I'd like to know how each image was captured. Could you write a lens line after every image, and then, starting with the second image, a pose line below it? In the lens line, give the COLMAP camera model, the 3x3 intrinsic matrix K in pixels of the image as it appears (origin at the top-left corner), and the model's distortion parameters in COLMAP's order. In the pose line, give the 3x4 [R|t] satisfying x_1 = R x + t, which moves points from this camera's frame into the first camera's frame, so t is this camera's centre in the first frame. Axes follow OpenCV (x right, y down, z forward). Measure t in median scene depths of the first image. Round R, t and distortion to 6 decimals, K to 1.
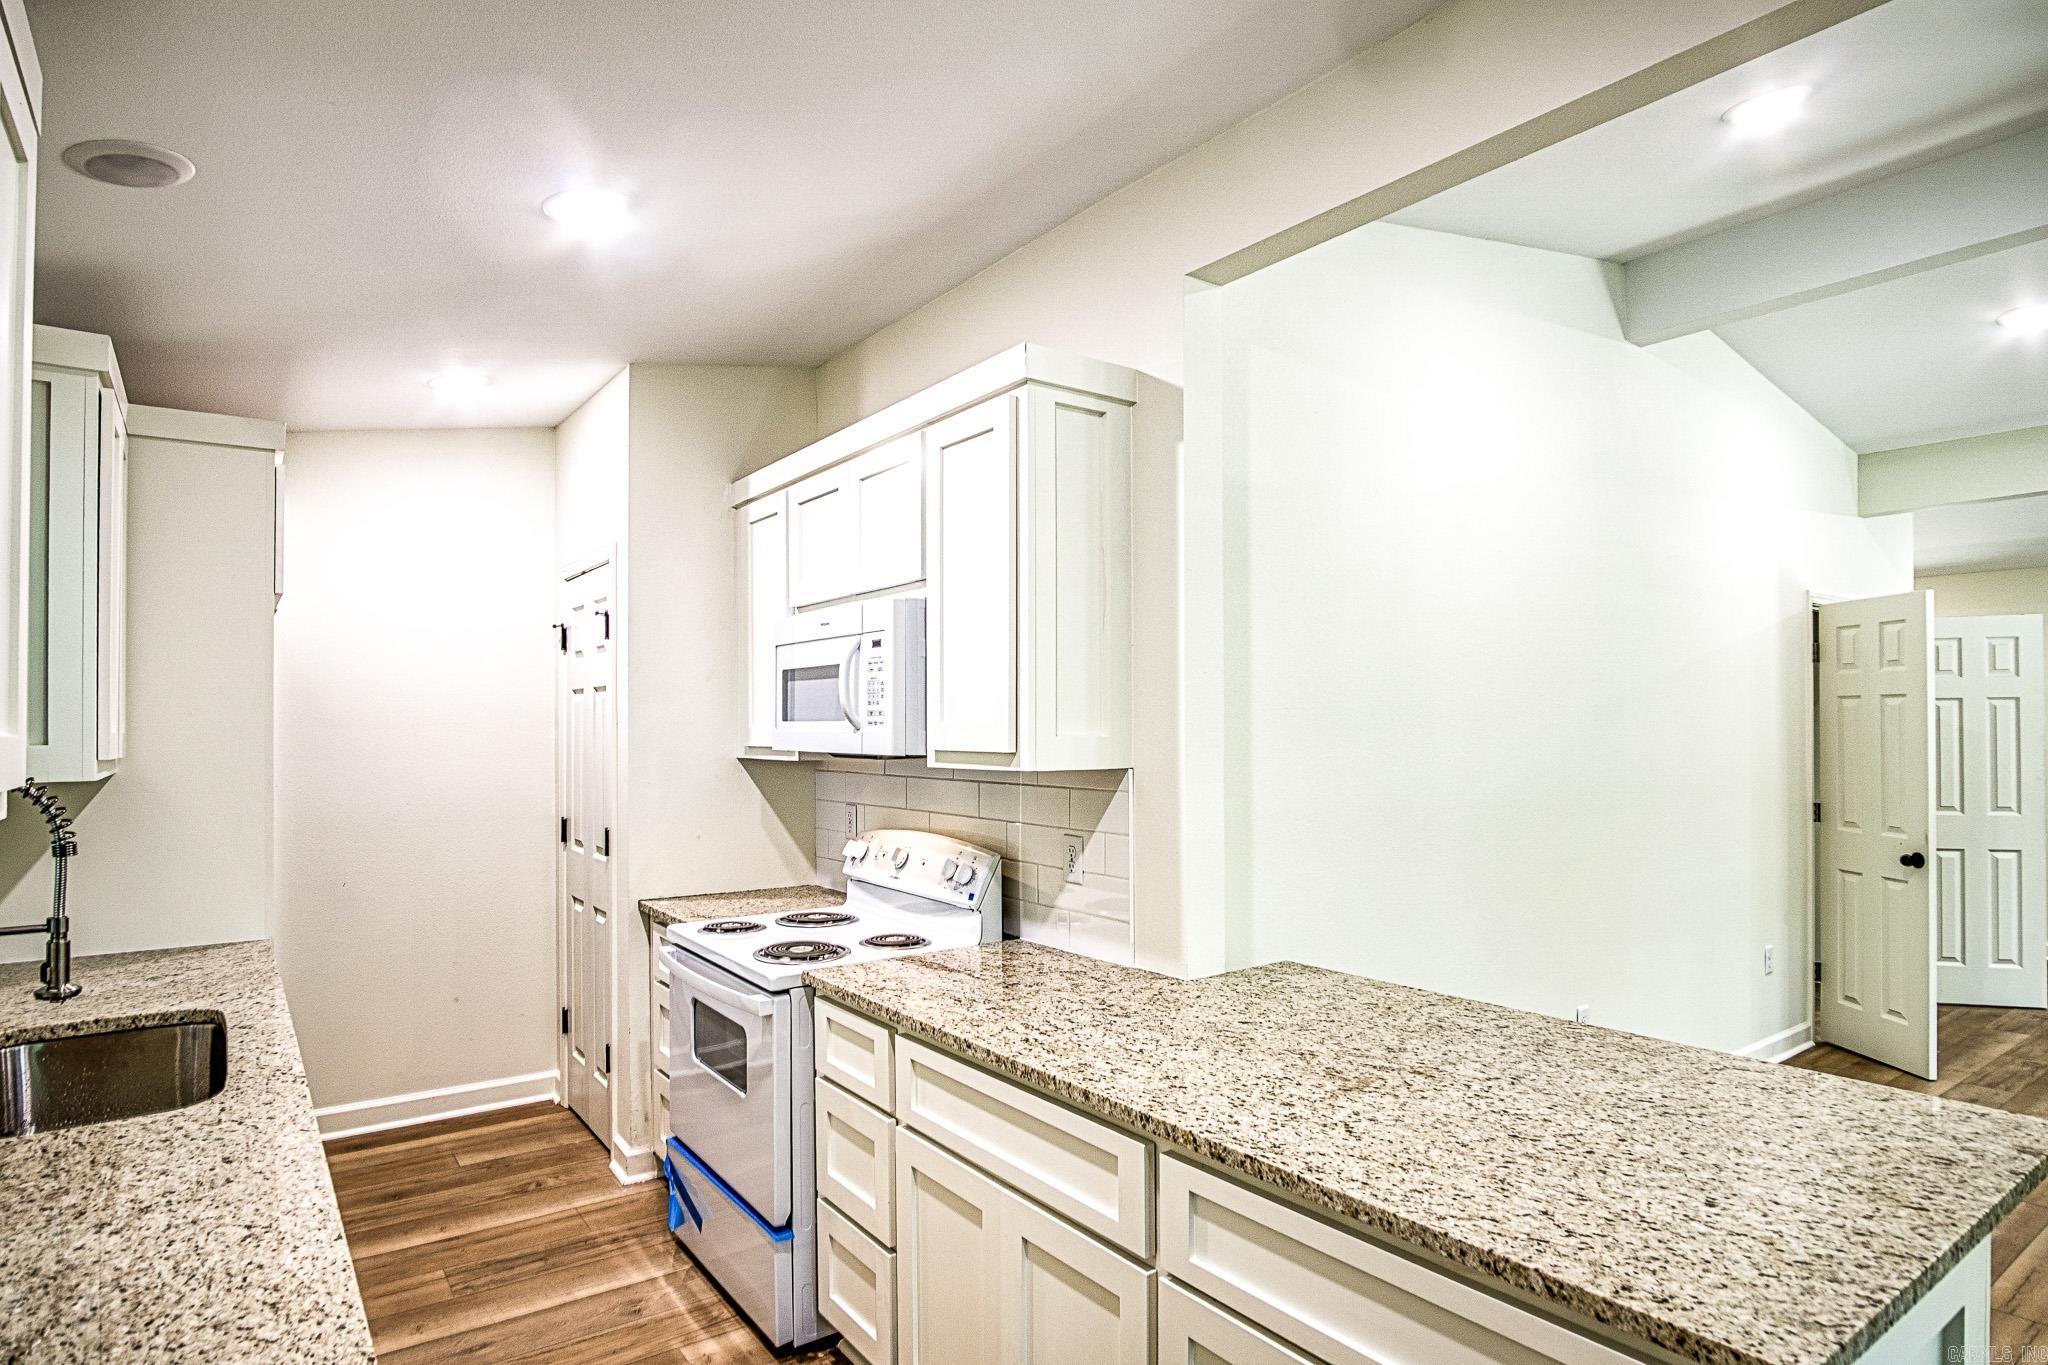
lens RADIAL K [[1123.2, 0, 1009.1], [0, 1123.2, 699.1], [0, 0, 1]] dist [-0.037351, 0.010989]
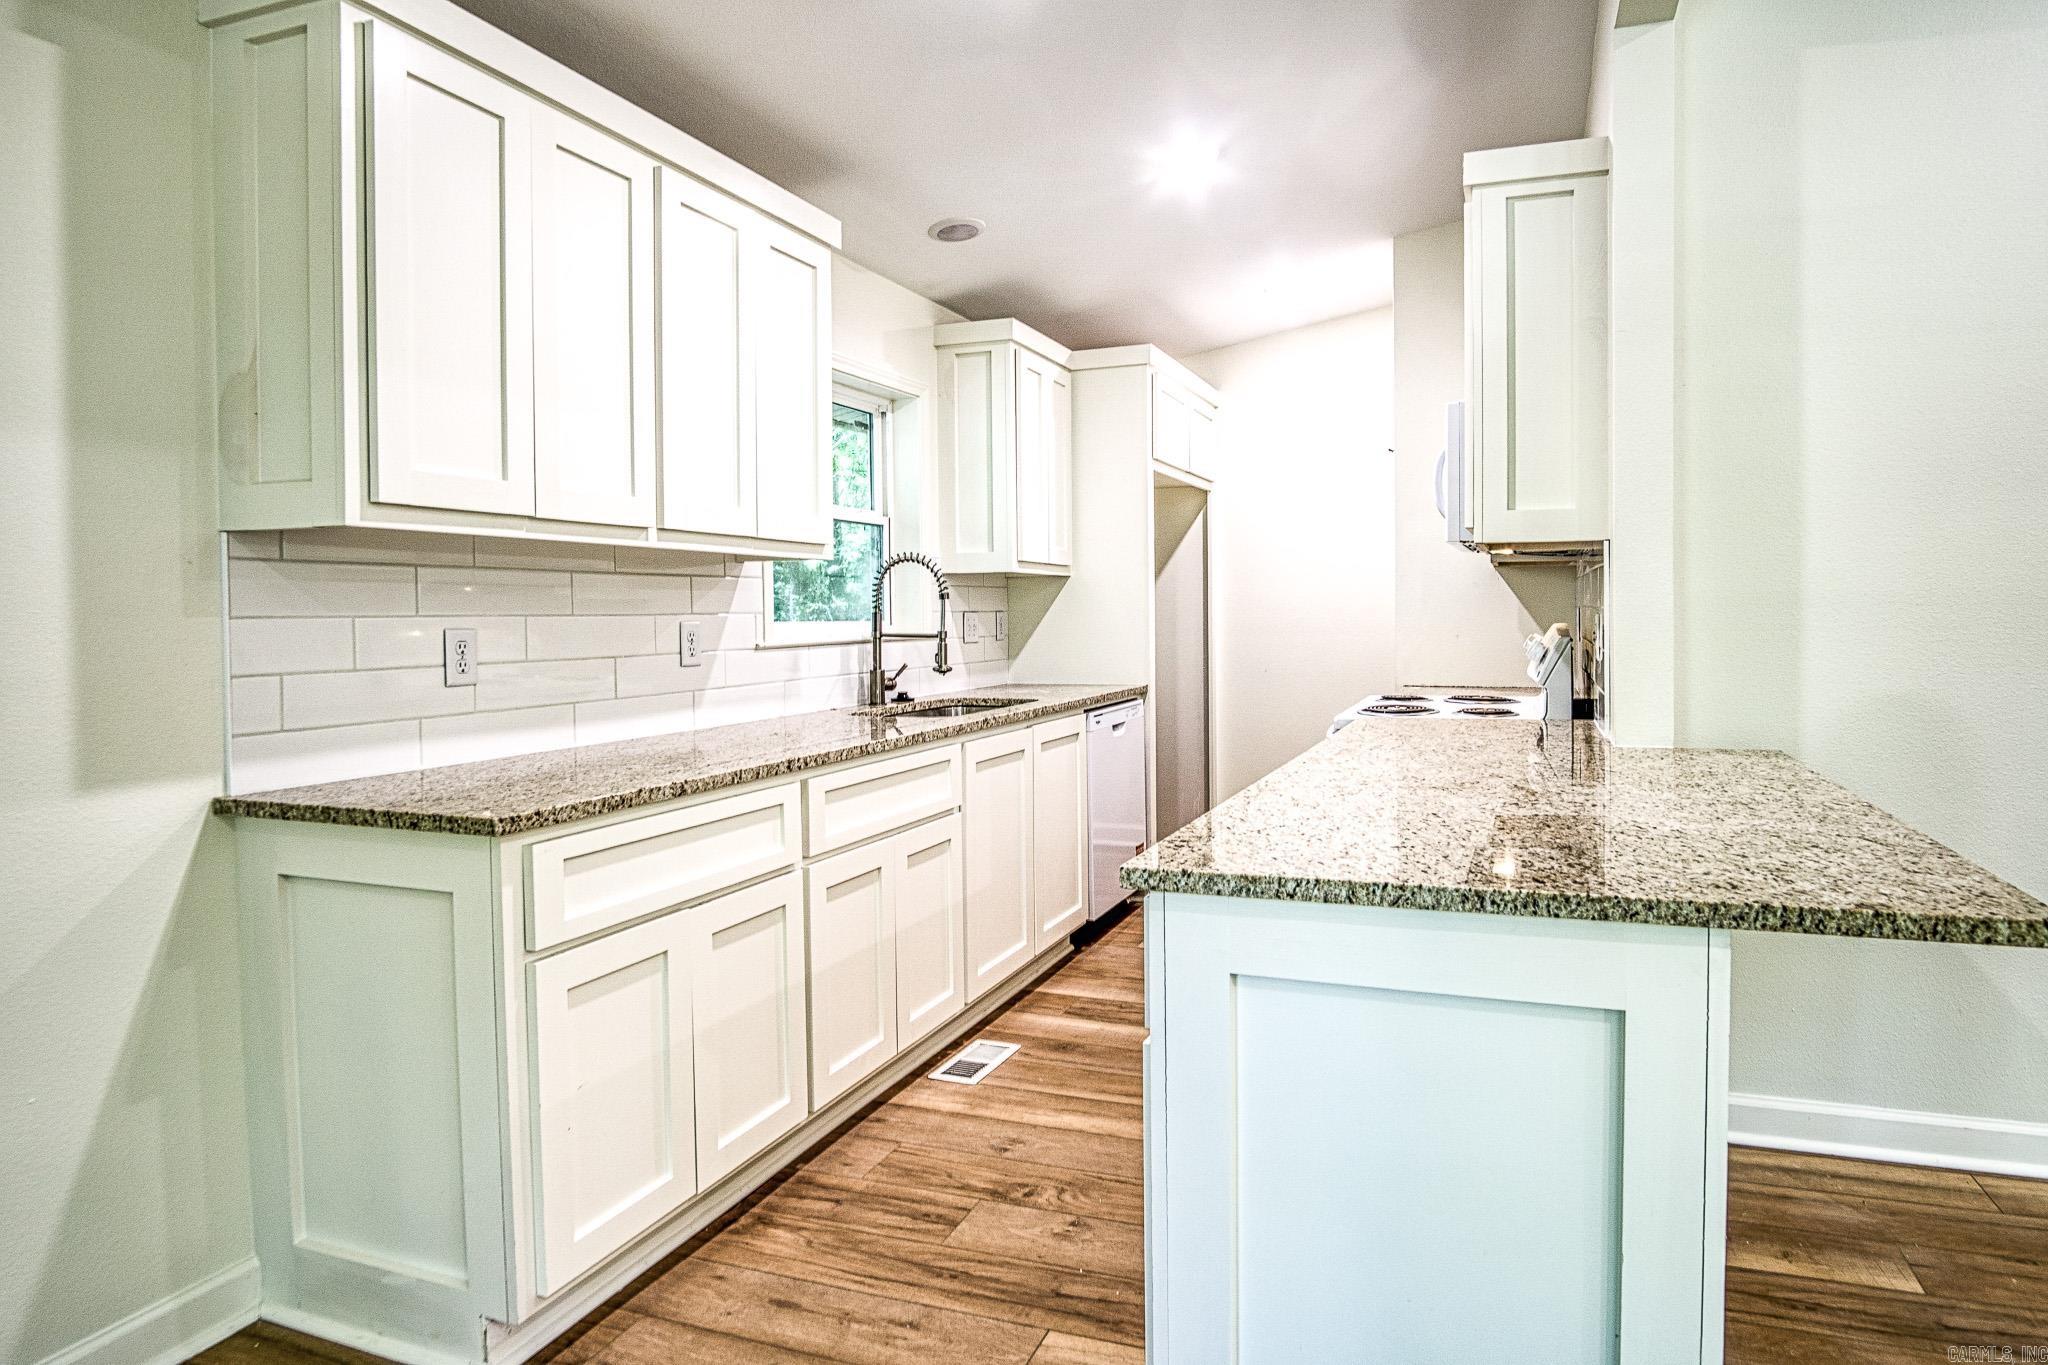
lens RADIAL K [[1123.2, 0, 1076.2], [0, 1123.2, 602.0], [0, 0, 1]] dist [-0.037351, 0.010989]
pose [[0.570099, -0.001753, -0.821574, 0.652618], [0.028135, 0.999453, 0.017390, 0.087009], [0.821094, -0.033029, 0.569837, 0.047072]]
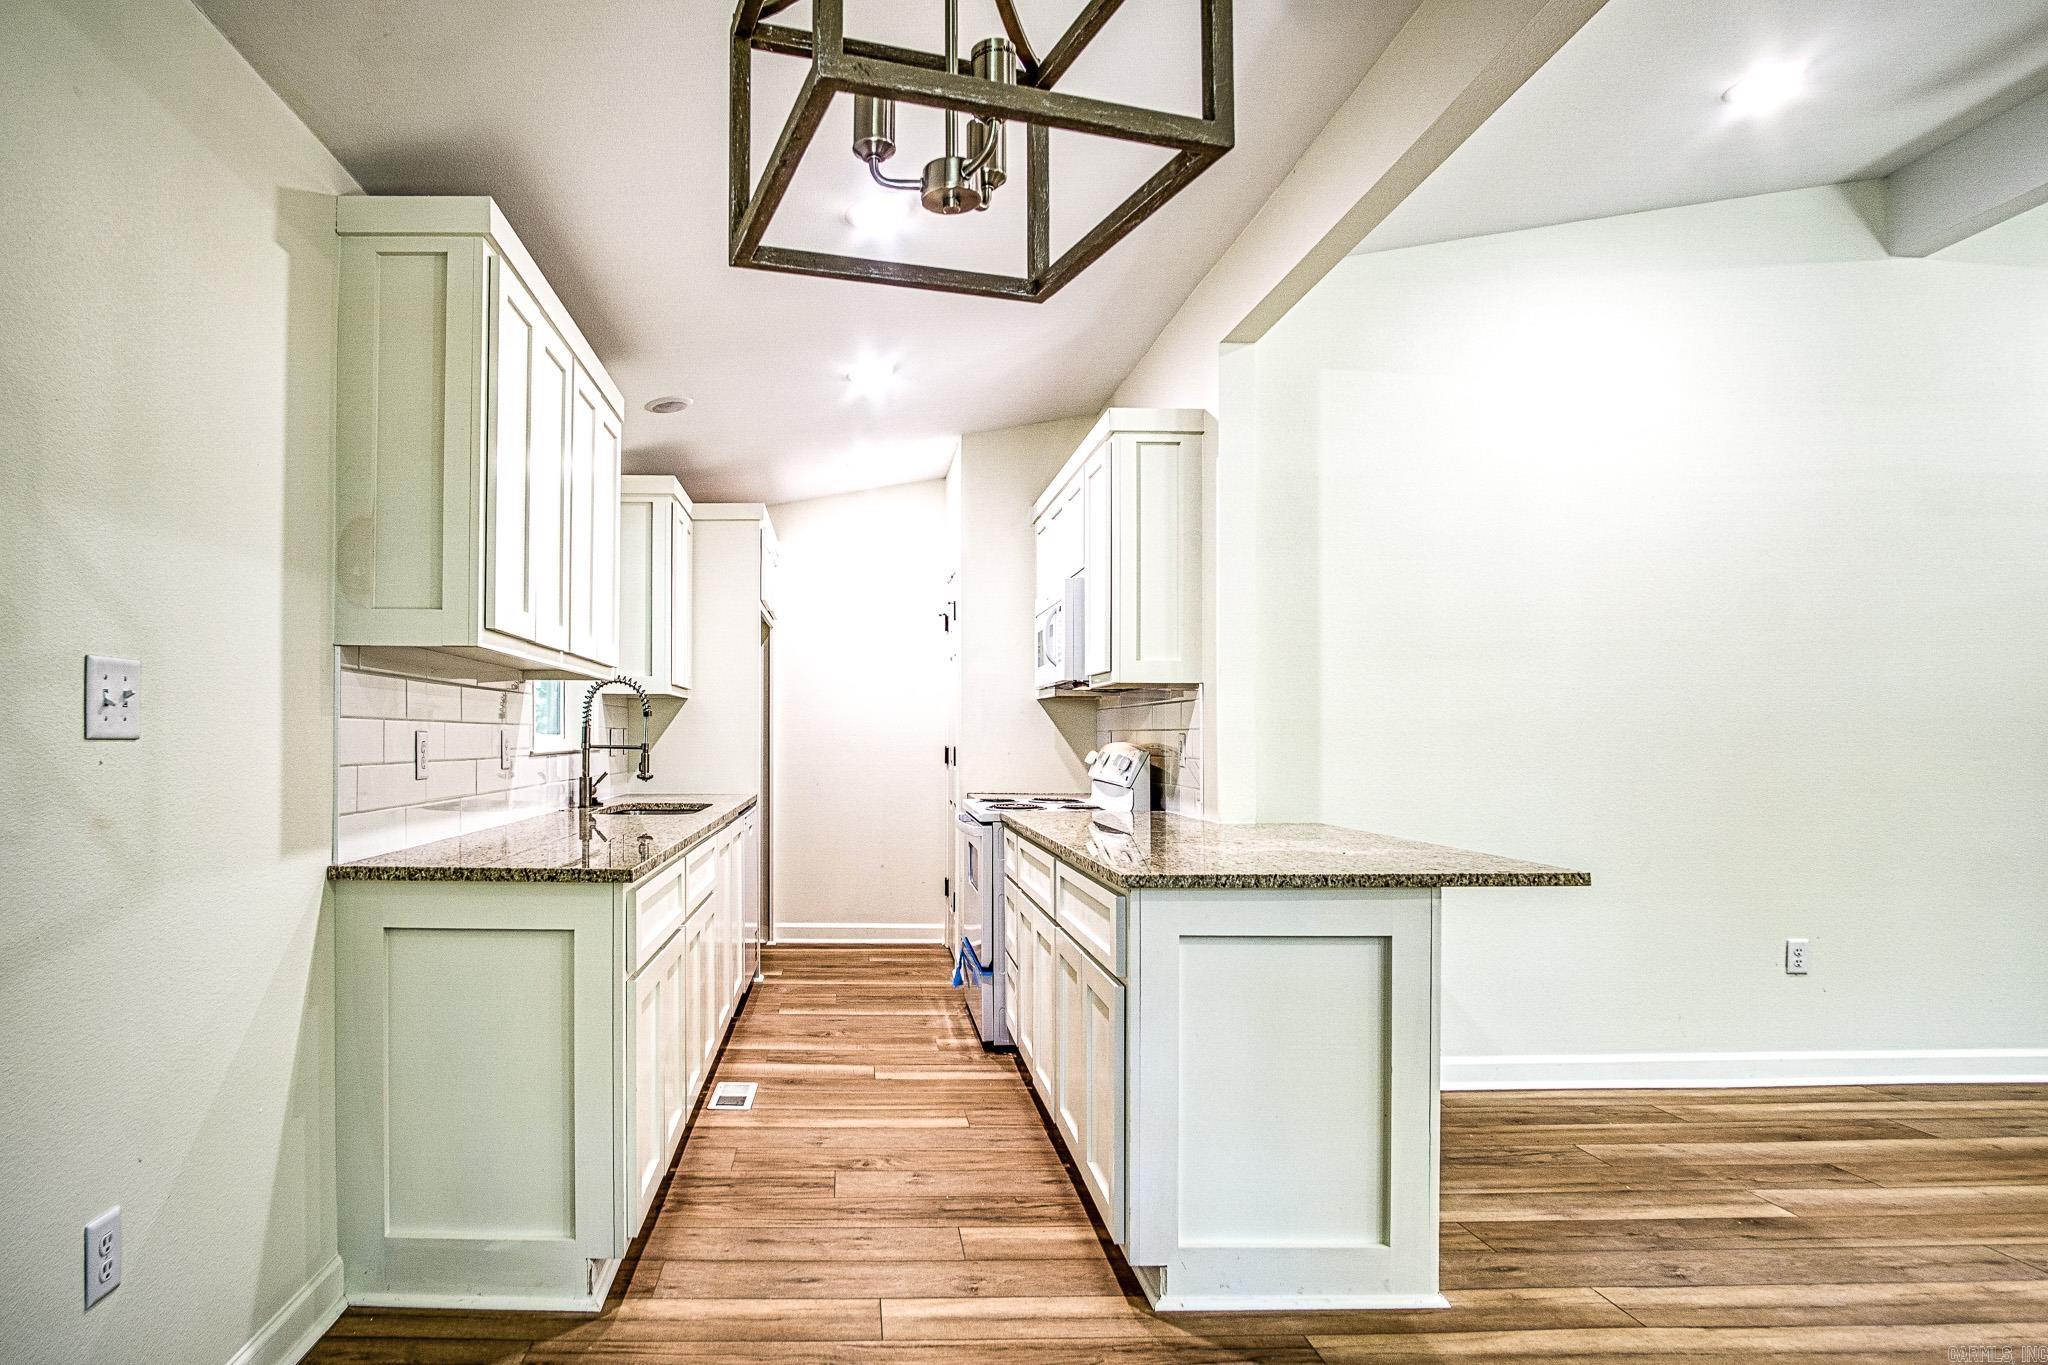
lens RADIAL K [[1123.2, 0, 797.0], [0, 1123.2, 677.3], [0, 0, 1]] dist [-0.037351, 0.010989]
pose [[0.794406, -0.017075, -0.607147, 0.570908], [0.004239, 0.999736, -0.022569, 0.084347], [0.607372, 0.015355, 0.794269, -0.470515]]
